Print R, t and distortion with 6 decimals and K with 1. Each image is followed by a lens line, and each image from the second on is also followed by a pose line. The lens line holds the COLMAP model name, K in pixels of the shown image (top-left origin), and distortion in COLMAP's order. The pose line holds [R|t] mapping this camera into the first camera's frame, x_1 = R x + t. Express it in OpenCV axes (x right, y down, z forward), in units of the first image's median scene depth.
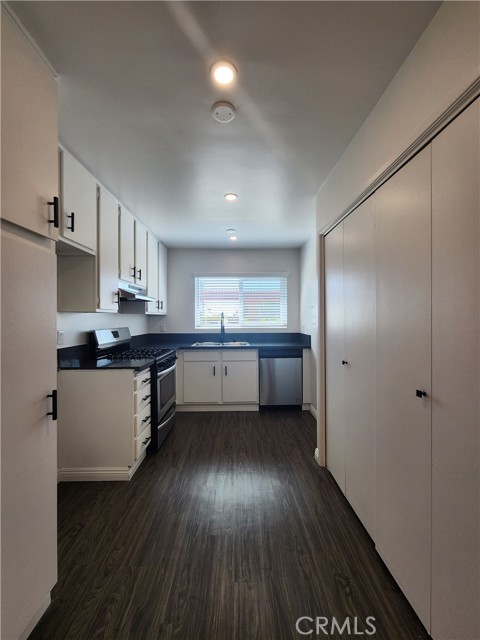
lens RADIAL K [[260.6, 0, 240.0], [0, 260.6, 320.0], [0, 0, 1]] dist [-0.000195, -0.000033]
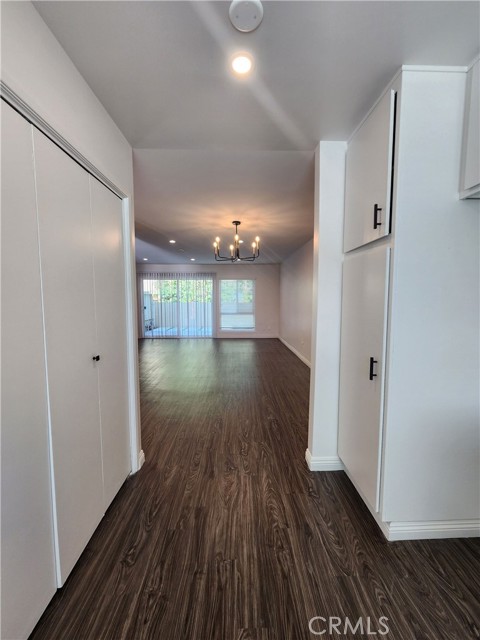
lens RADIAL K [[260.6, 0, 240.0], [0, 260.6, 320.0], [0, 0, 1]] dist [-0.000195, -0.000033]
pose [[-0.999984, 0.005422, 0.001321, -0.048631], [0.005516, 0.996215, 0.086750, -0.027922], [-0.000846, 0.086756, -0.996229, 1.908934]]
